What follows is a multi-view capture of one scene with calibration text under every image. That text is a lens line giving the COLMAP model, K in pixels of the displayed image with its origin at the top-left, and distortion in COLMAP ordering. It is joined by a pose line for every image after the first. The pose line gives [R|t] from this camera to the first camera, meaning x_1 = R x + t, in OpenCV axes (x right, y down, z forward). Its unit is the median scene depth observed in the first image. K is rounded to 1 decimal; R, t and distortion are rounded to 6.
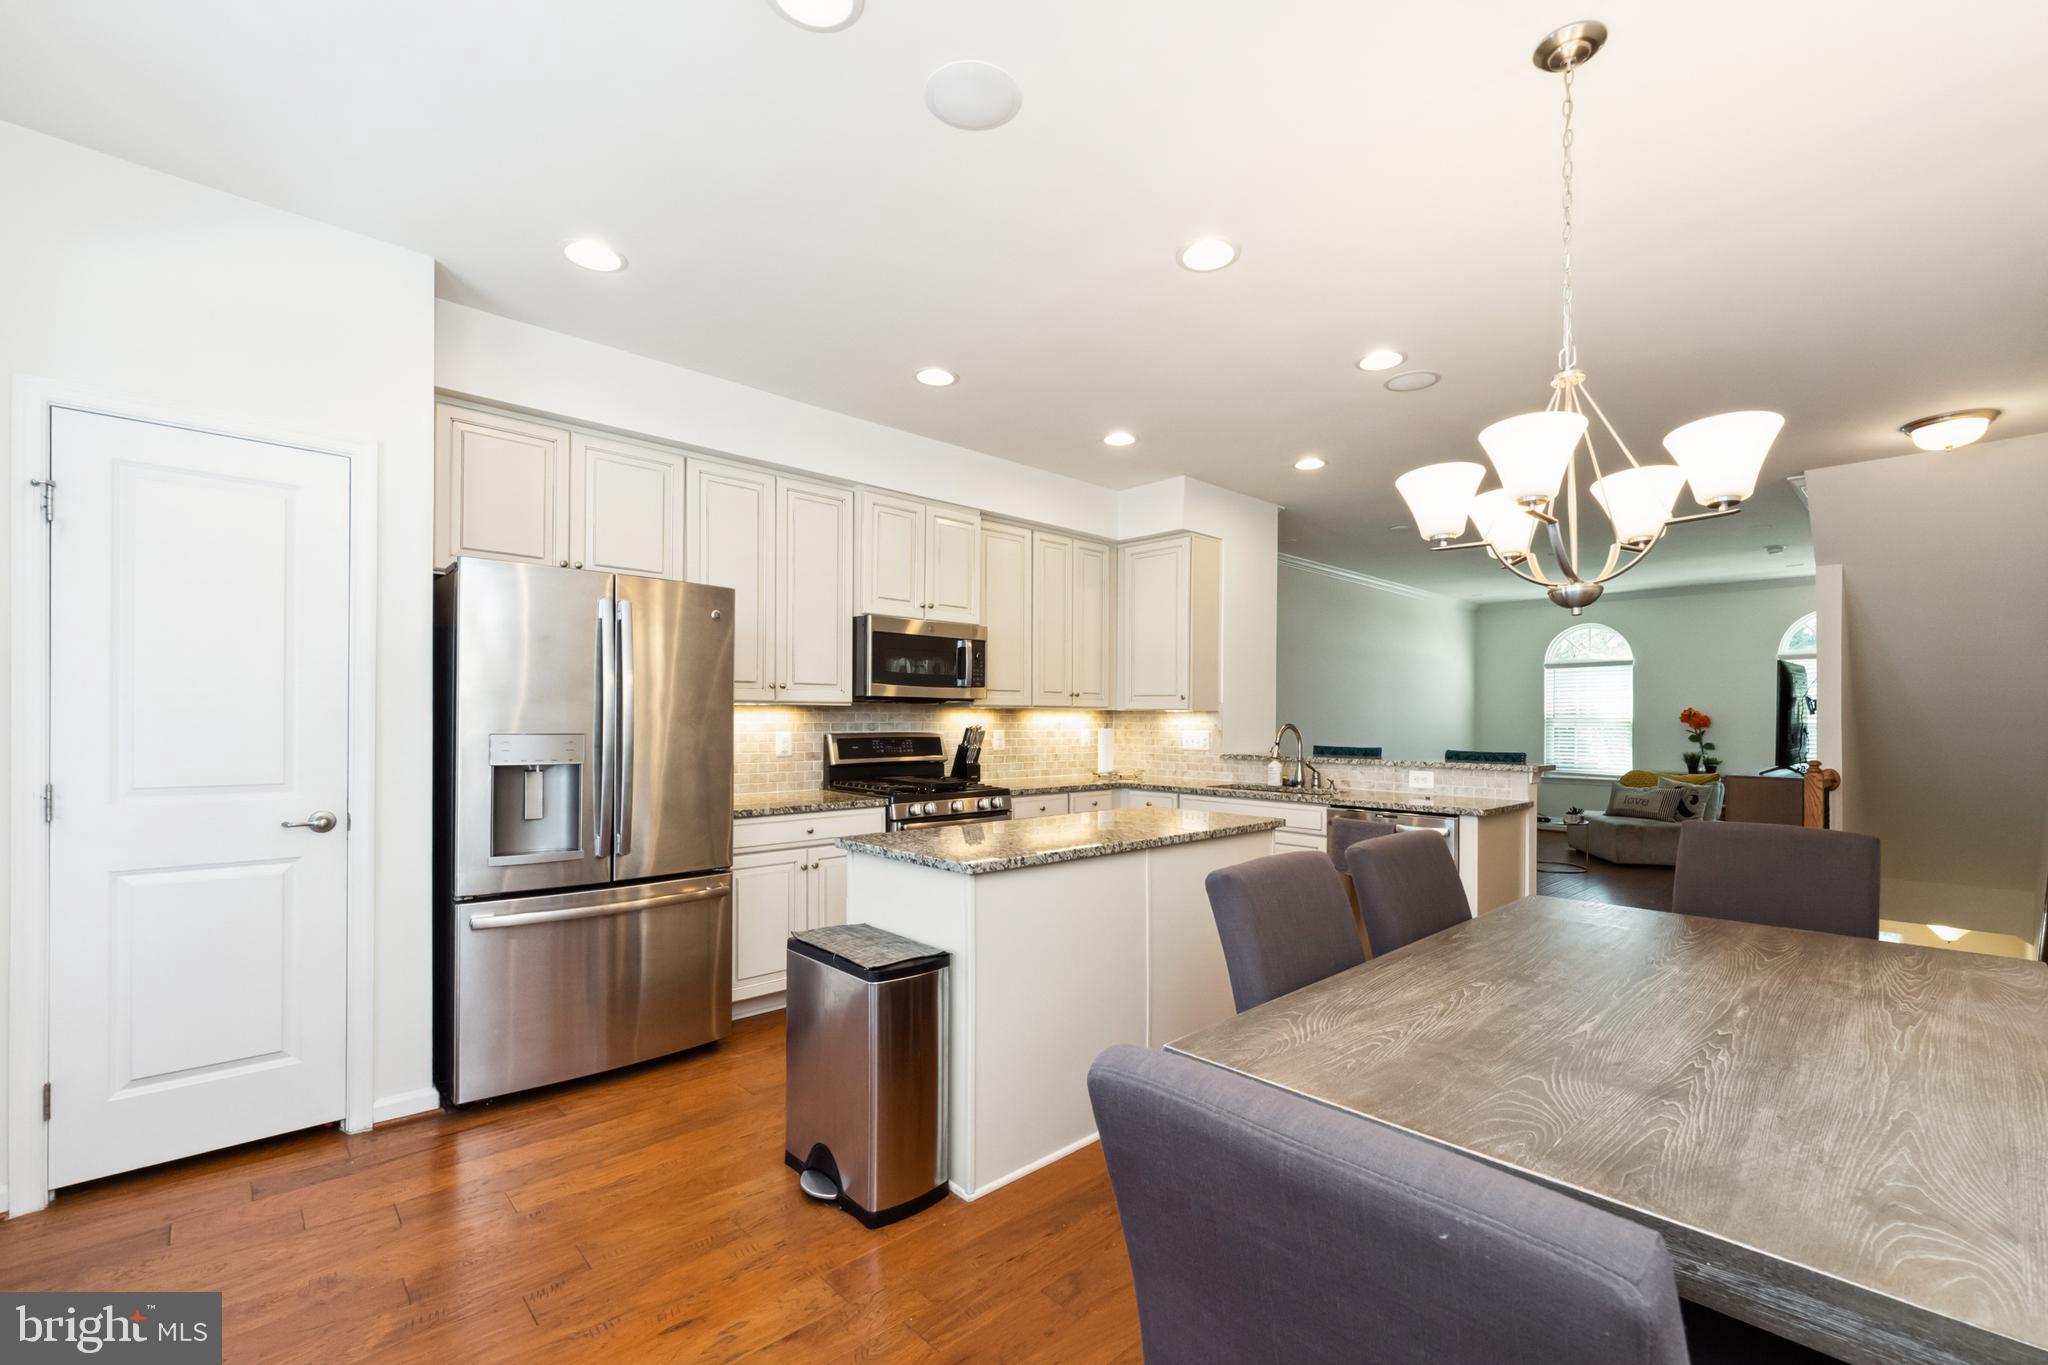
lens RADIAL K [[862.5, 0, 1027.8], [0, 862.5, 728.2], [0, 0, 1]] dist [-0.001270, -0.000269]
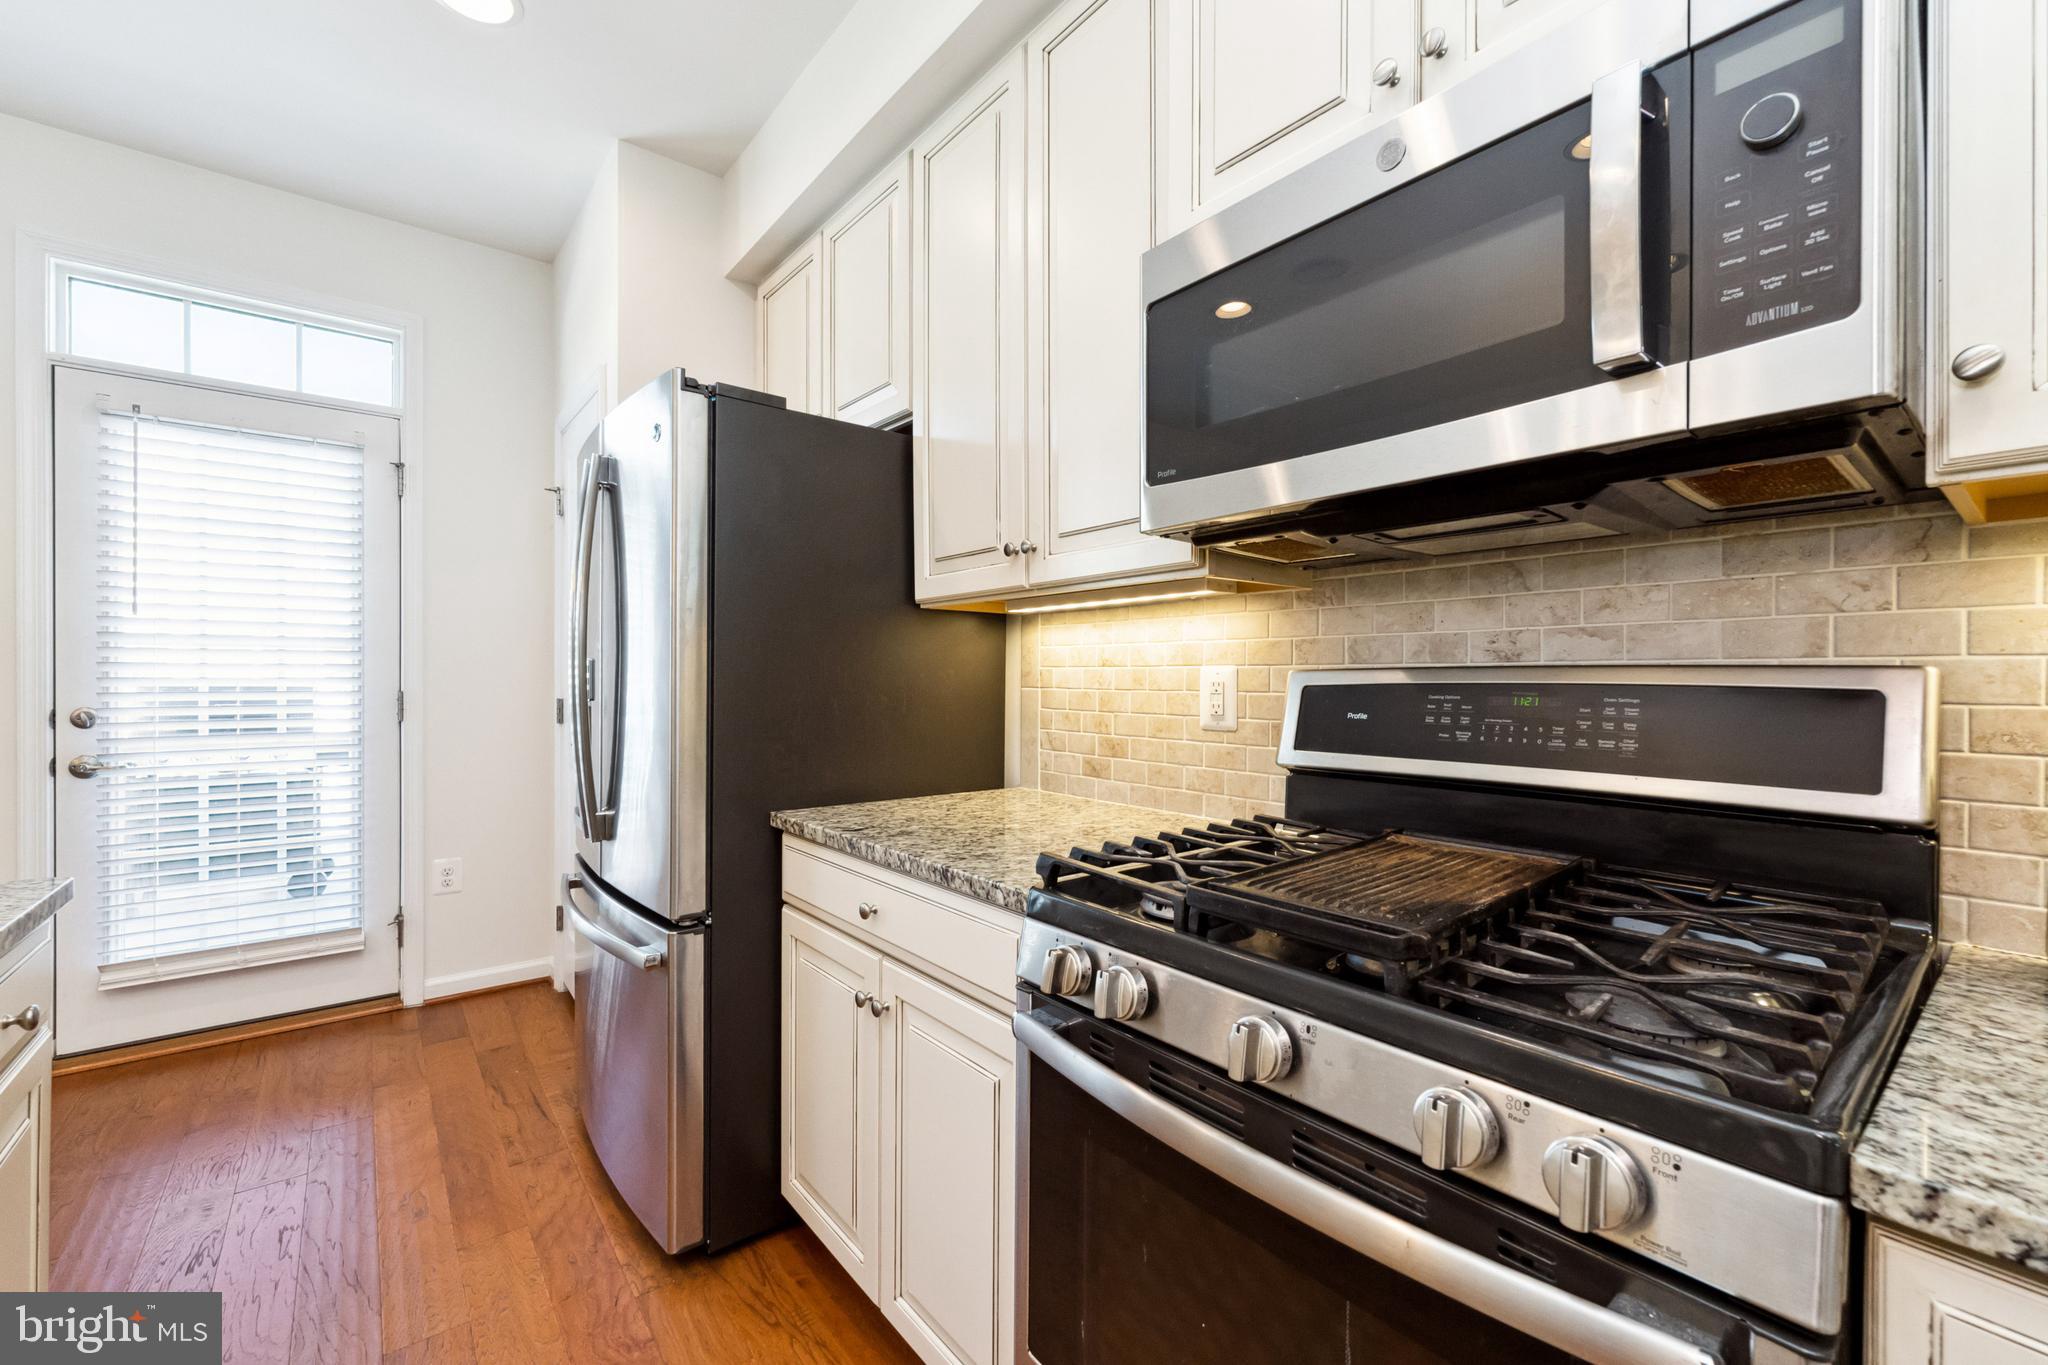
lens RADIAL K [[831.2, 0, 1024.0], [0, 831.2, 682.5], [0, 0, 1]] dist [-0.003886, -0.000437]
pose [[-0.077027, -0.002427, -0.997026, 0.079423], [-0.017777, 0.999841, -0.001060, 0.011211], [0.996870, 0.017642, -0.077058, 0.775647]]
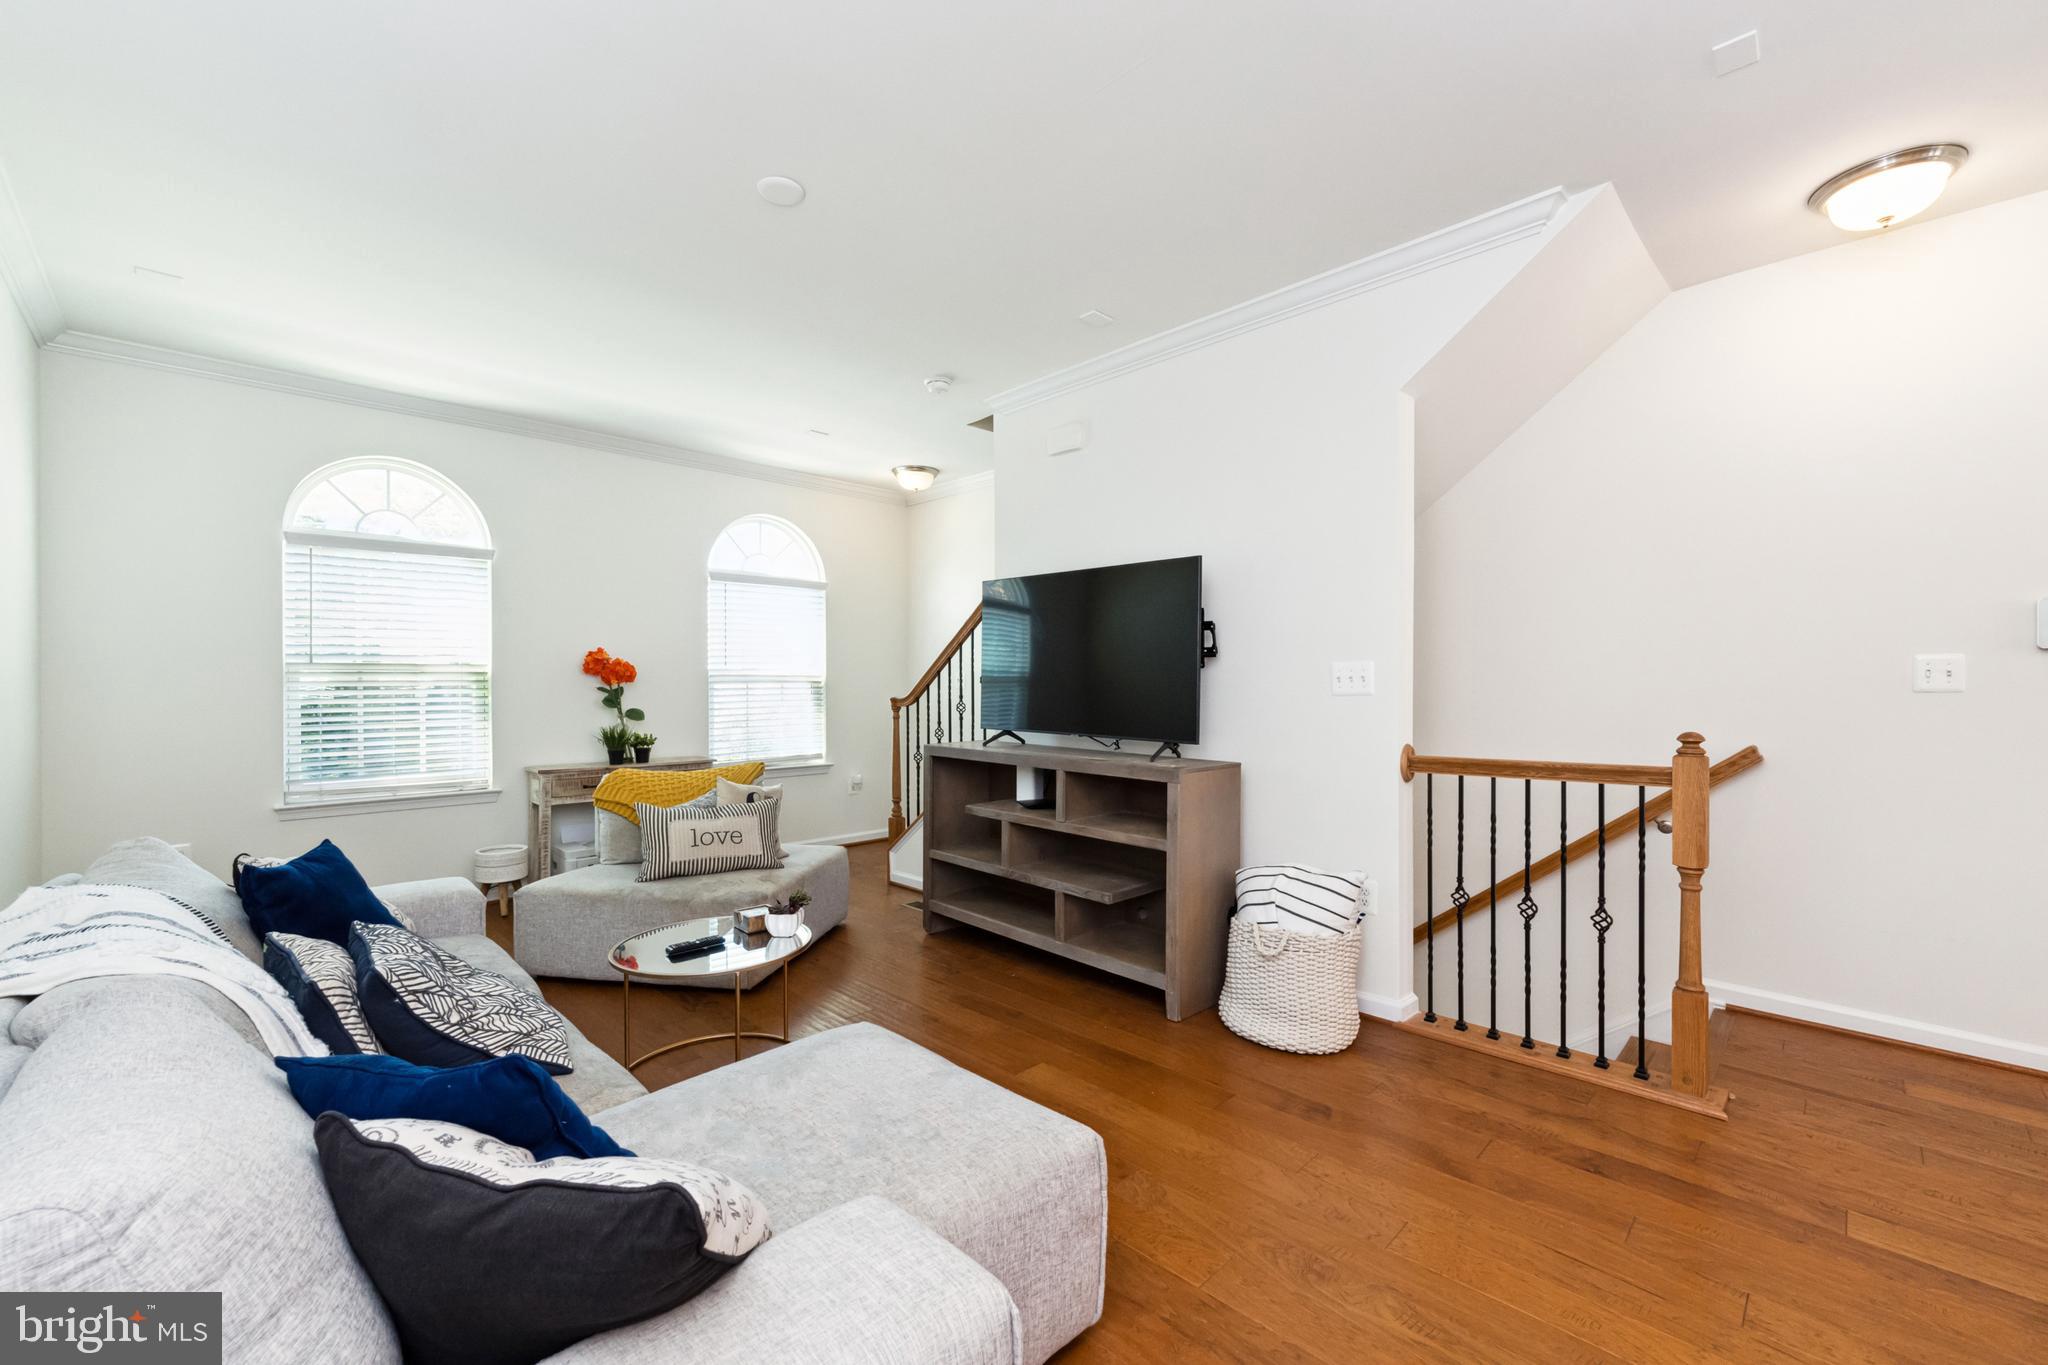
lens RADIAL K [[858.9, 0, 1024.0], [0, 858.9, 682.5], [0, 0, 1]] dist [-0.002011, -0.000220]
pose [[-0.037033, -0.004429, 0.999304, 0.342254], [0.005203, 0.999976, 0.004624, -0.003711], [-0.999301, 0.005370, -0.037009, 1.284458]]
